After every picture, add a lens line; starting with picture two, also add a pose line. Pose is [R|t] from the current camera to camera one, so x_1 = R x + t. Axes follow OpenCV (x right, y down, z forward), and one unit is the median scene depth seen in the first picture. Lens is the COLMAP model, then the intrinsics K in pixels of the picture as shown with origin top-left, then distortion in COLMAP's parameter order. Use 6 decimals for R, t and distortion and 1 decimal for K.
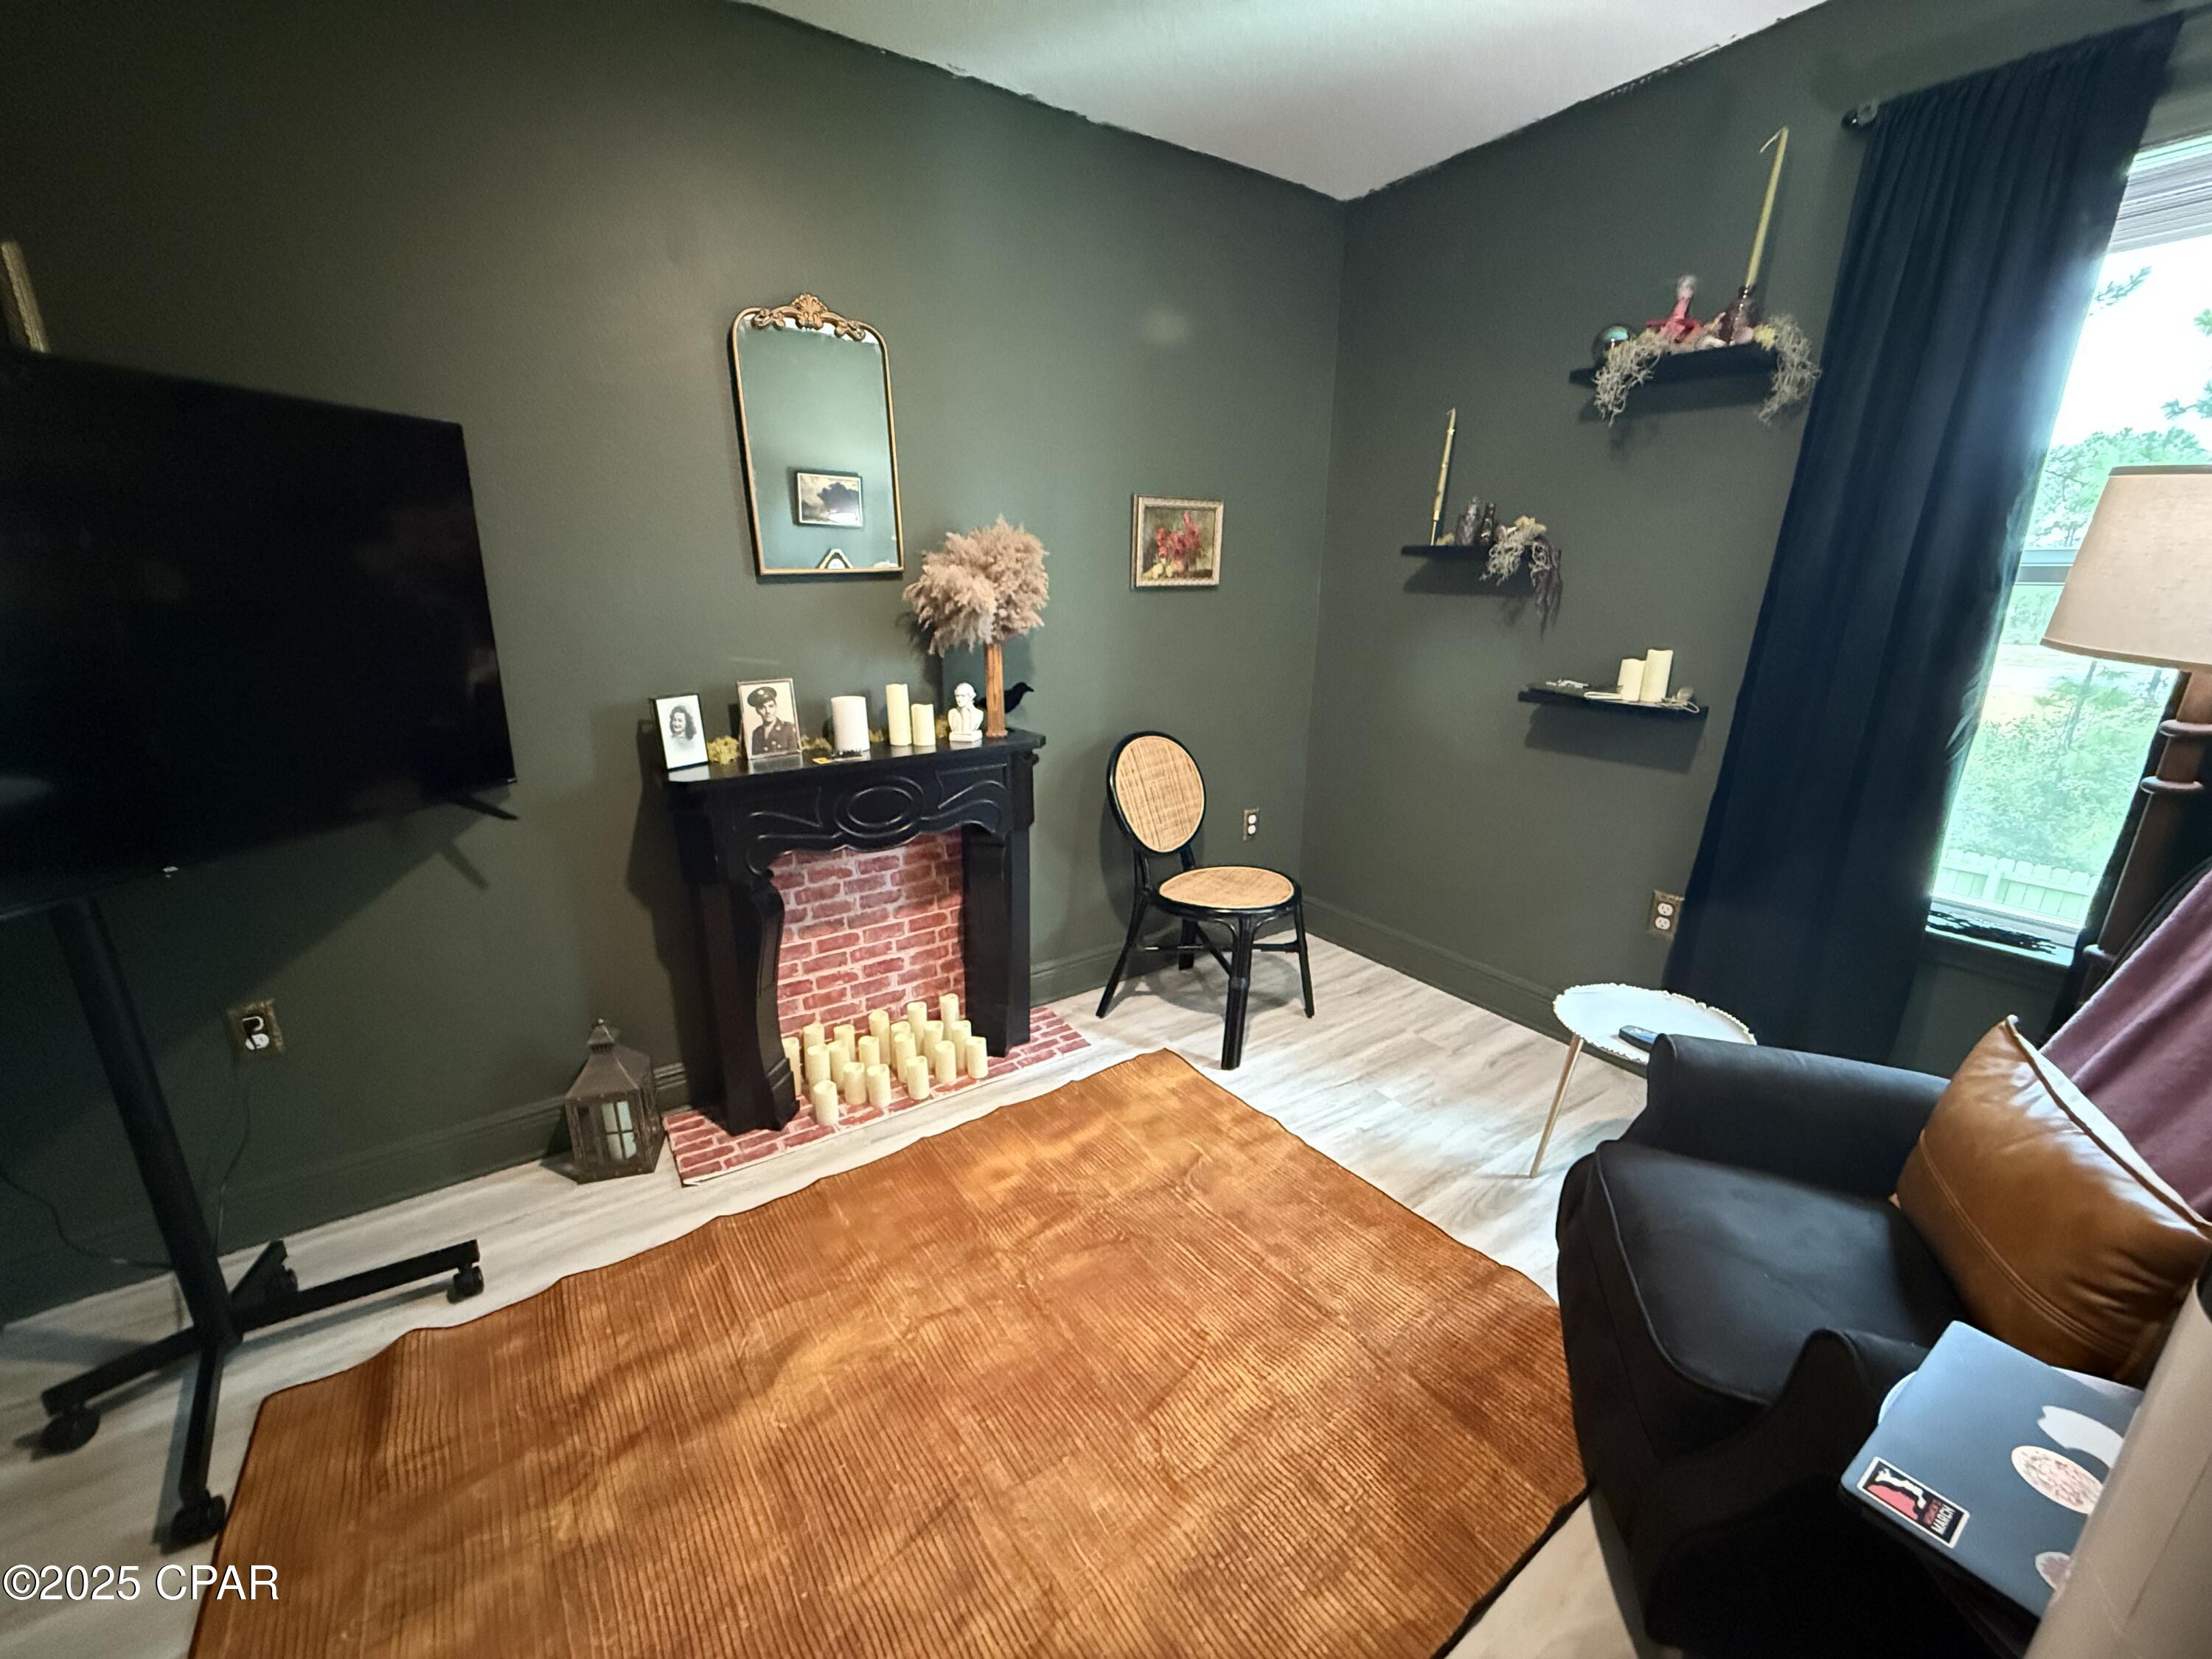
lens RADIAL K [[875.5, 0, 1108.4], [0, 875.5, 829.2], [0, 0, 1]] dist [-0.002456, 0.000481]
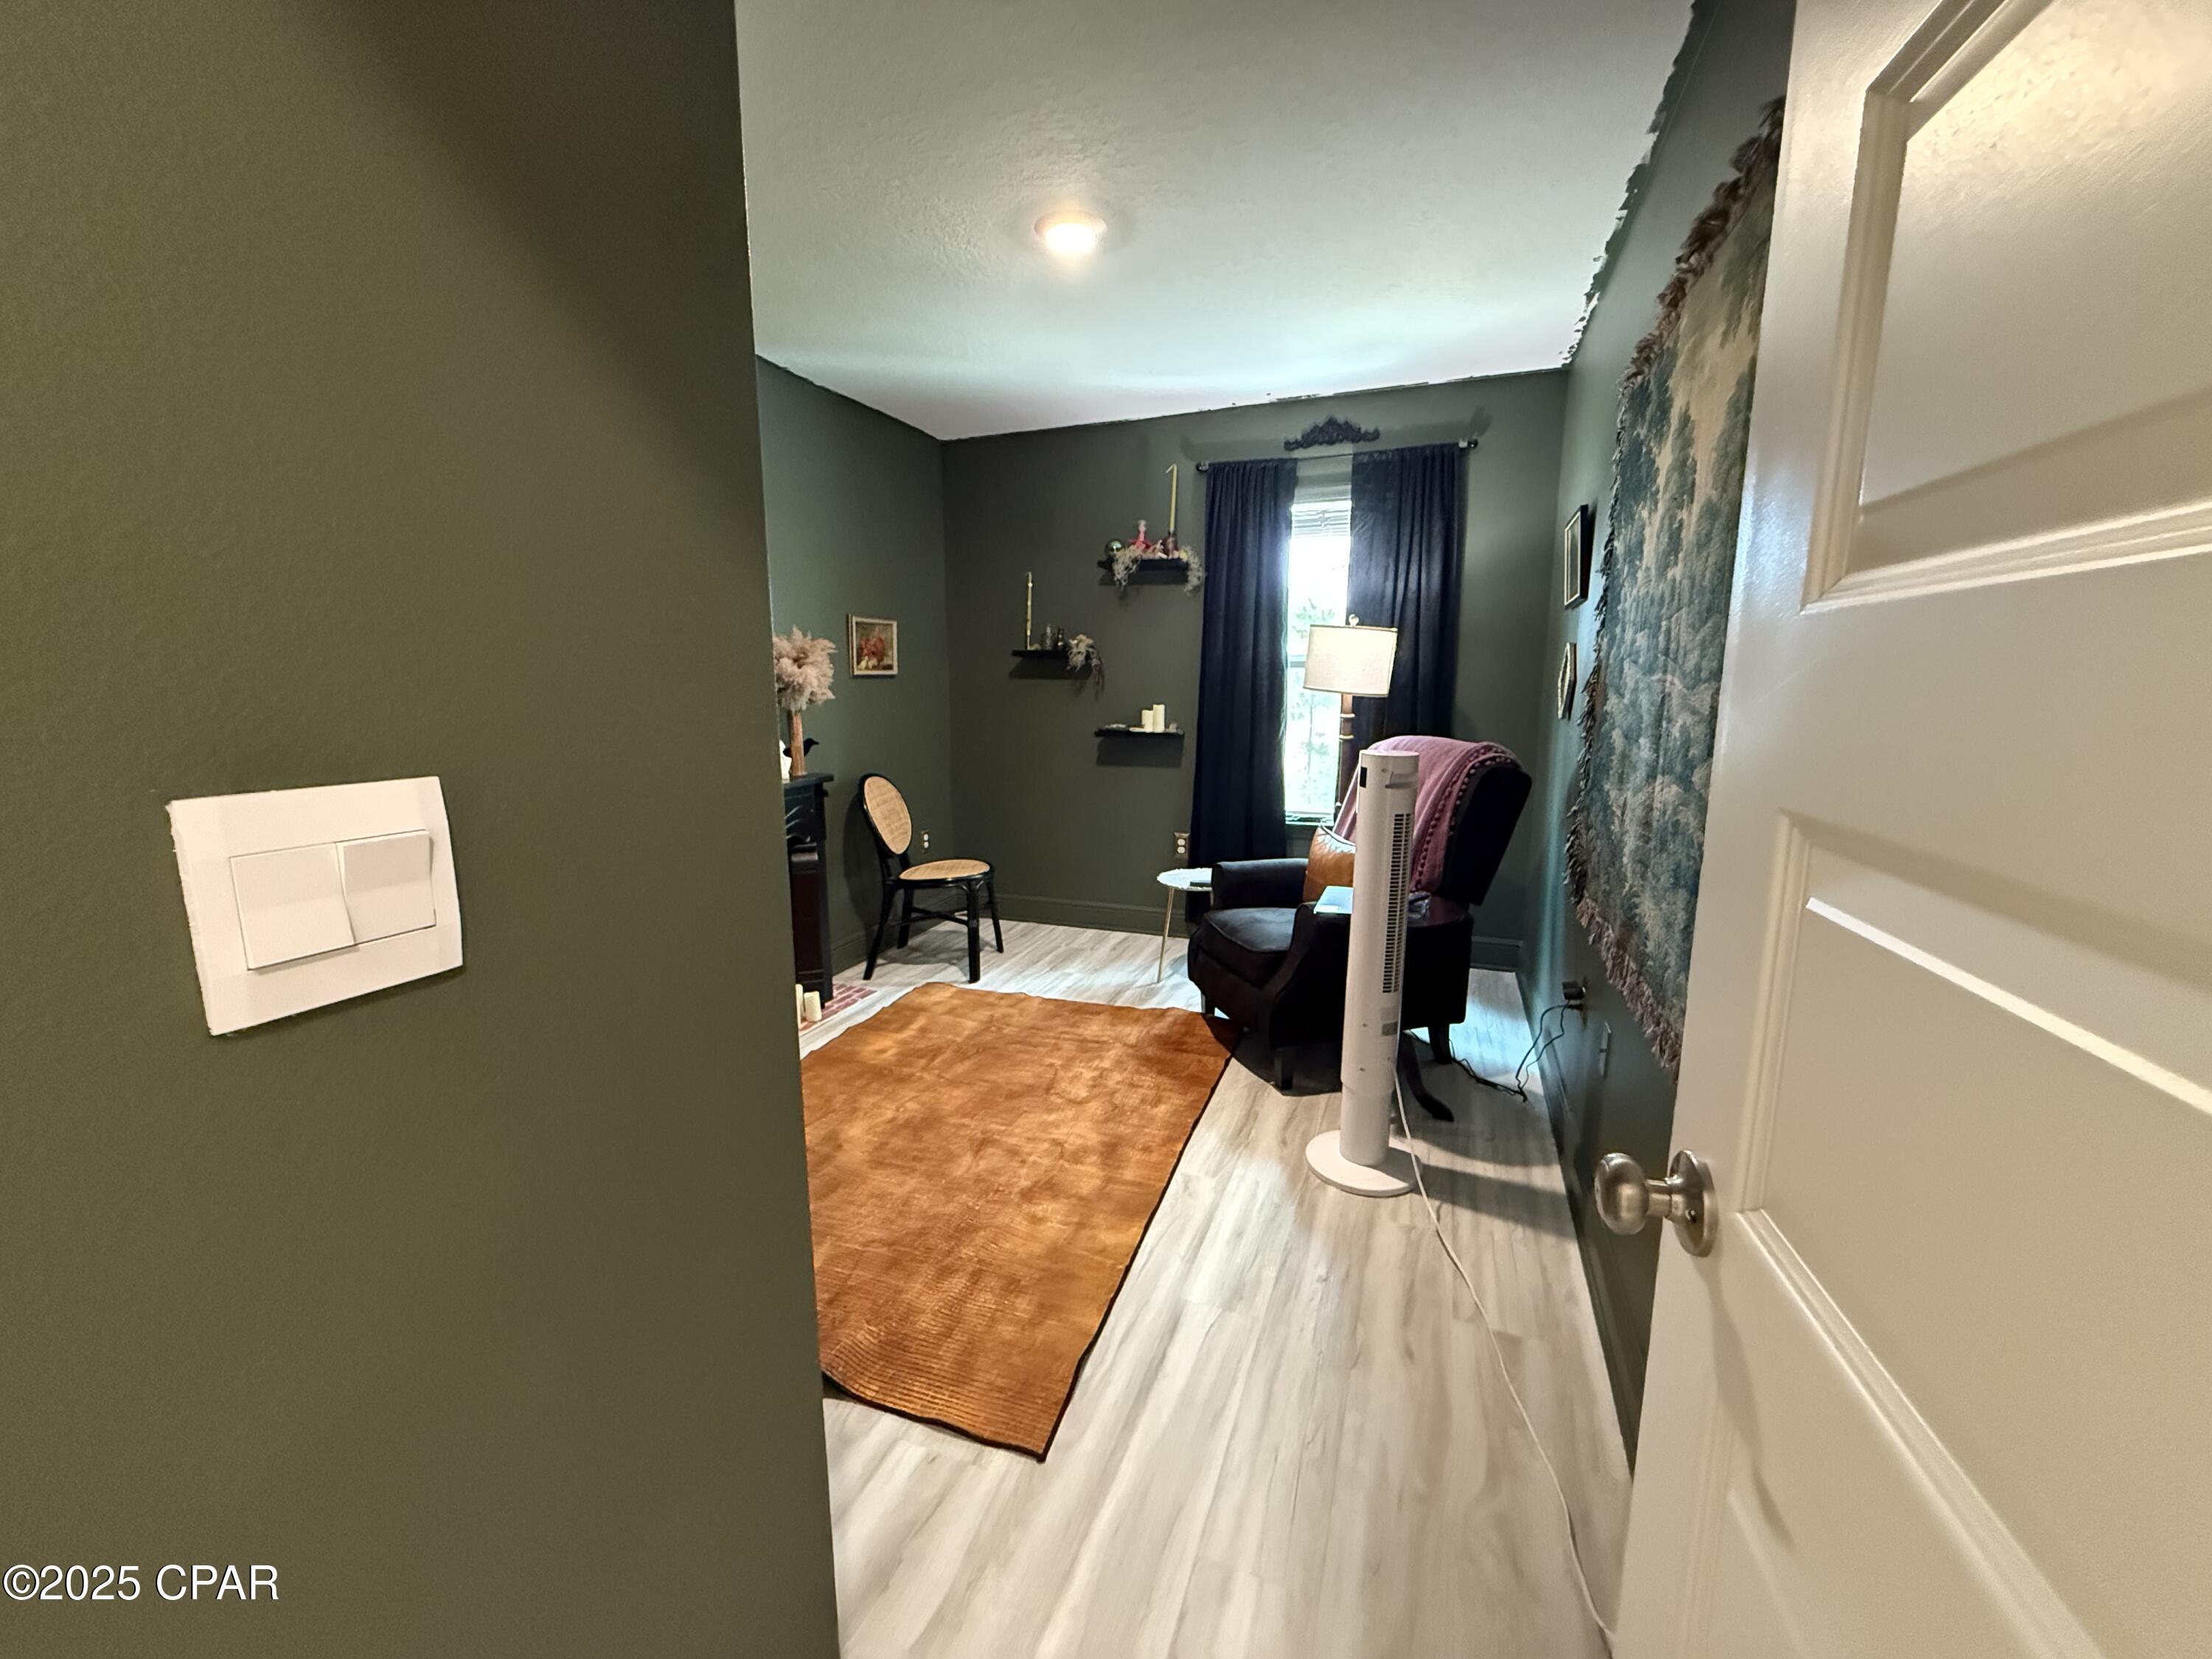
lens RADIAL K [[875.5, 0, 1101.3], [0, 875.5, 830.3], [0, 0, 1]] dist [-0.002456, 0.000481]
pose [[0.821753, -0.103275, 0.560407, -0.554796], [0.166161, 0.984129, -0.062289, 0.158556], [-0.545080, 0.144304, 0.825872, -0.455183]]
